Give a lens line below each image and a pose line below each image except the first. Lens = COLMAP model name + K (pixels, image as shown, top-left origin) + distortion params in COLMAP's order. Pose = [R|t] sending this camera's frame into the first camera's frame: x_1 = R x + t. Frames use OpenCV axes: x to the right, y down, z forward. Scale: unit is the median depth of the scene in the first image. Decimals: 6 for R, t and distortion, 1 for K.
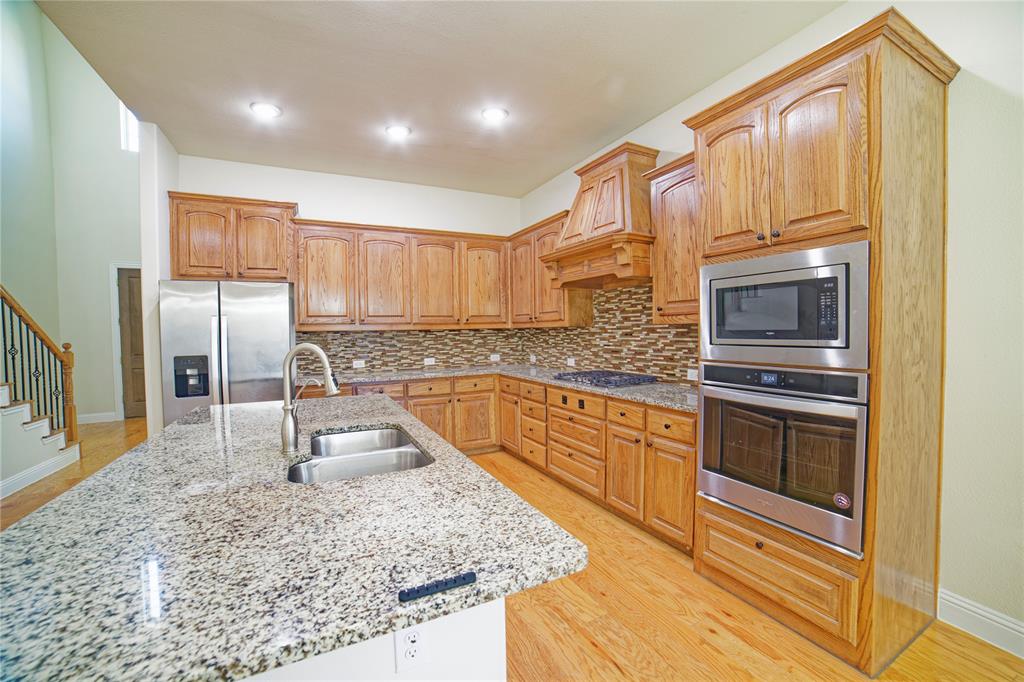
lens RADIAL K [[412.0, 0, 516.8], [0, 412.0, 344.1], [0, 0, 1]] dist [-0.110307, 0.036831]
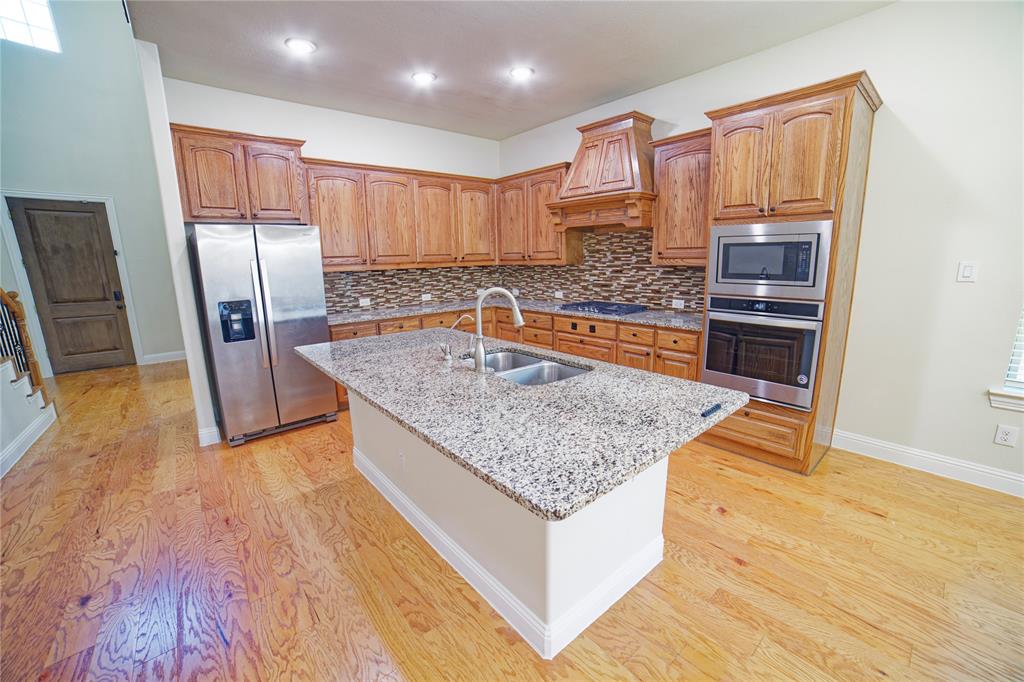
lens RADIAL K [[411.5, 0, 514.1], [0, 411.5, 342.2], [0, 0, 1]] dist [-0.107835, 0.038295]
pose [[0.974429, -0.048850, 0.219322, -0.306449], [0.012764, 0.986540, 0.163023, -0.017947], [-0.224334, -0.156055, 0.961936, -0.136254]]
